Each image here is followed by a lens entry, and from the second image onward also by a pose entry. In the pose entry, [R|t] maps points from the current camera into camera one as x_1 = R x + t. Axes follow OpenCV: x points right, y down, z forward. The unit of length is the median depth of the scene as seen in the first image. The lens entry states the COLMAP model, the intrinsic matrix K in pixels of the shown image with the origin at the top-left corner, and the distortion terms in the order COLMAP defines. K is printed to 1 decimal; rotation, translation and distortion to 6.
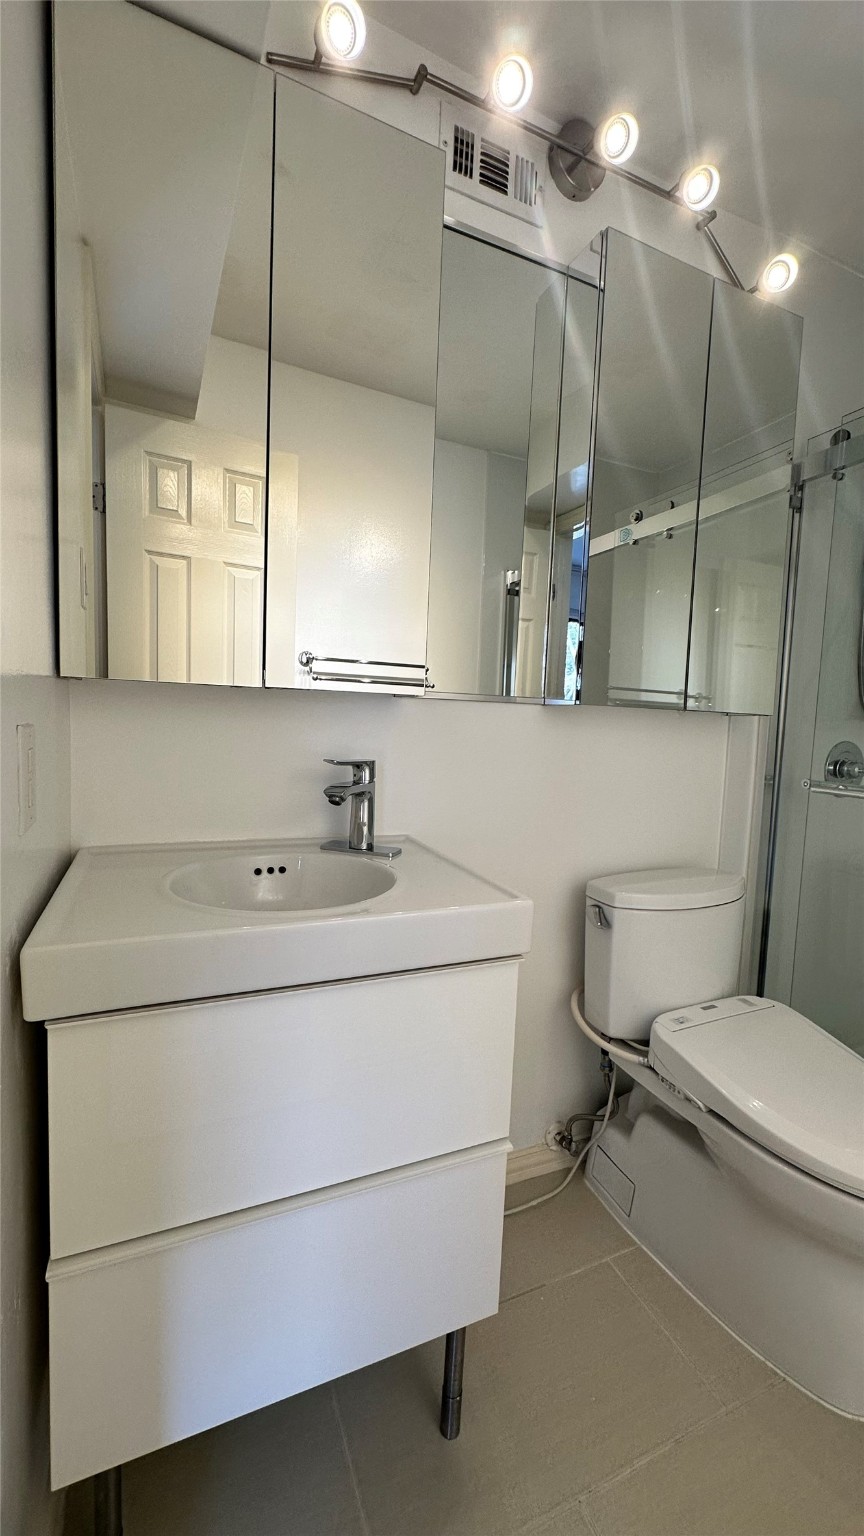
lens RADIAL K [[611.6, 0, 432.0], [0, 611.6, 768.0], [0, 0, 1]] dist [-0.001393, 0.000605]
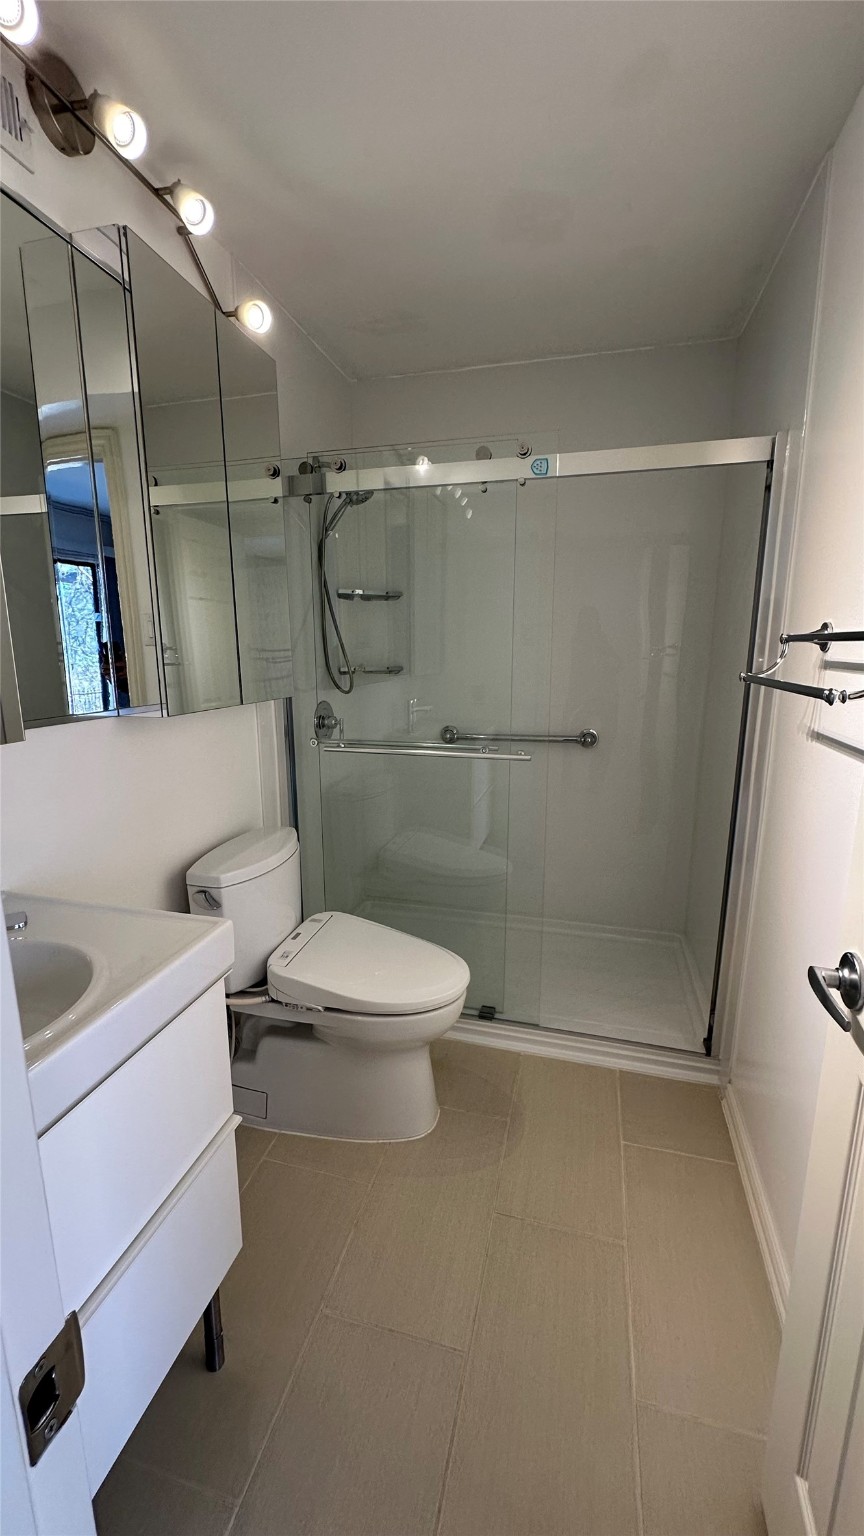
lens RADIAL K [[611.6, 0, 432.0], [0, 611.6, 768.0], [0, 0, 1]] dist [-0.001393, 0.000605]
pose [[0.614587, -0.195517, 0.764235, -0.297195], [0.090264, 0.979865, 0.178093, -0.164316], [-0.783668, -0.040471, 0.619861, -0.006877]]
